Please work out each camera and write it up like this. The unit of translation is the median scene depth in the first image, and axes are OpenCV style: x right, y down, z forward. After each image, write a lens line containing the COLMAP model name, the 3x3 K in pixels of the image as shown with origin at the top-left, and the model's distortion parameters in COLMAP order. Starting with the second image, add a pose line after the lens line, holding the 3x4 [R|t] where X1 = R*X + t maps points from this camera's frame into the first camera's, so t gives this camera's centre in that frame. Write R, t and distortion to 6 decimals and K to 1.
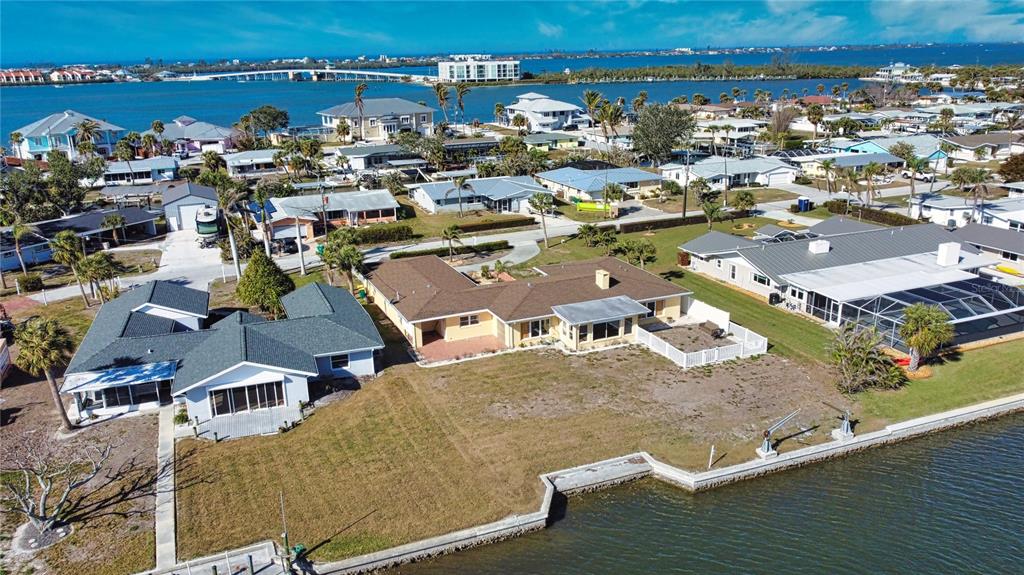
lens RADIAL K [[772.7, 0, 512.0], [0, 772.7, 287.5], [0, 0, 1]] dist [0.005484, -0.003977]
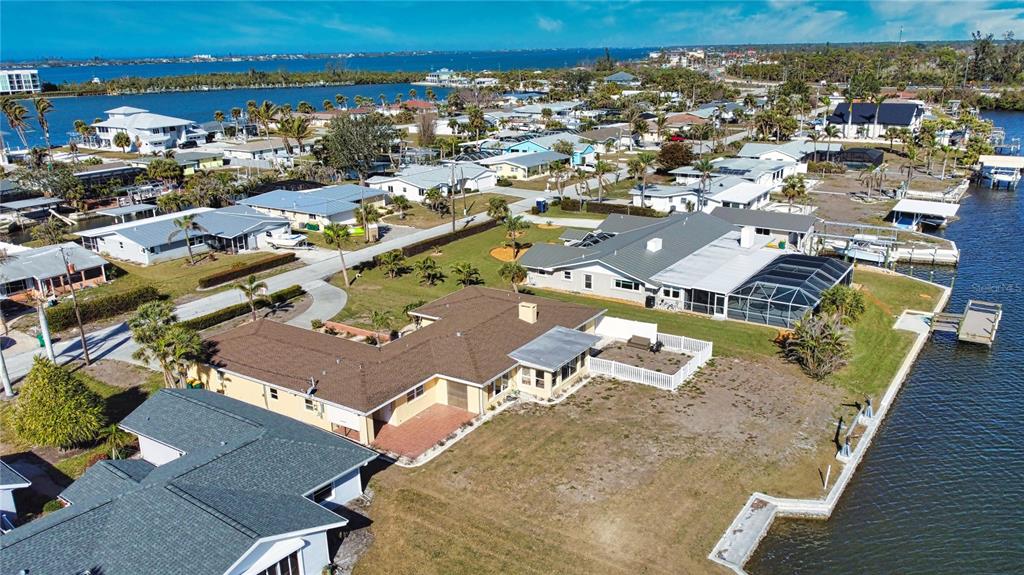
lens RADIAL K [[767.9, 0, 512.2], [0, 767.9, 307.7], [0, 0, 1]] dist [0.005394, -0.012593]
pose [[0.835200, -0.170781, 0.522757, -0.290614], [0.161630, 0.984807, 0.063496, -0.060967], [-0.525659, 0.031461, 0.850114, 0.213724]]
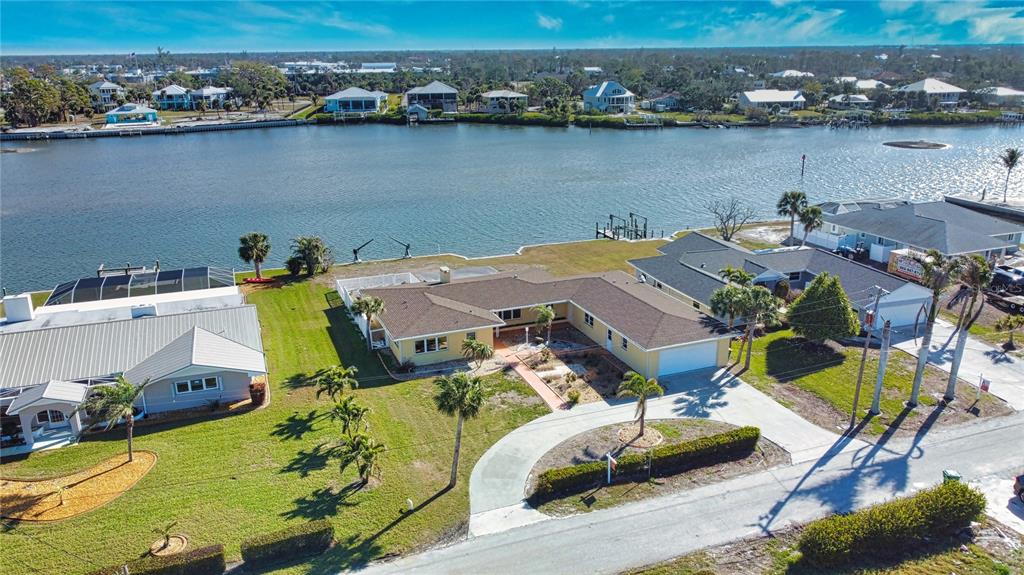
lens RADIAL K [[777.2, 0, 512.0], [0, 777.2, 287.5], [0, 0, 1]] dist [0.001149, -0.005359]
pose [[-0.998925, 0.018950, 0.042313, -0.013200], [0.039420, 0.827570, 0.559977, -0.471418], [-0.024405, 0.561043, -0.827427, 1.524854]]
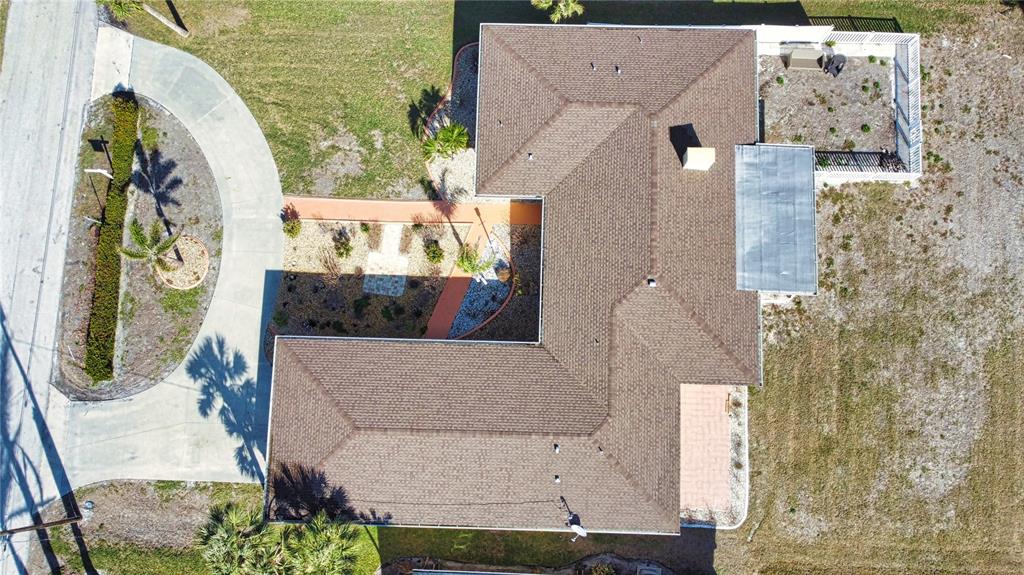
lens RADIAL K [[777.2, 0, 512.0], [0, 777.2, 287.5], [0, 0, 1]] dist [0.001149, -0.005359]
pose [[0.425893, -0.894541, 0.135691, -0.076960], [0.283094, 0.274192, 0.919063, -0.430735], [-0.859345, -0.353009, 0.370016, 0.715906]]
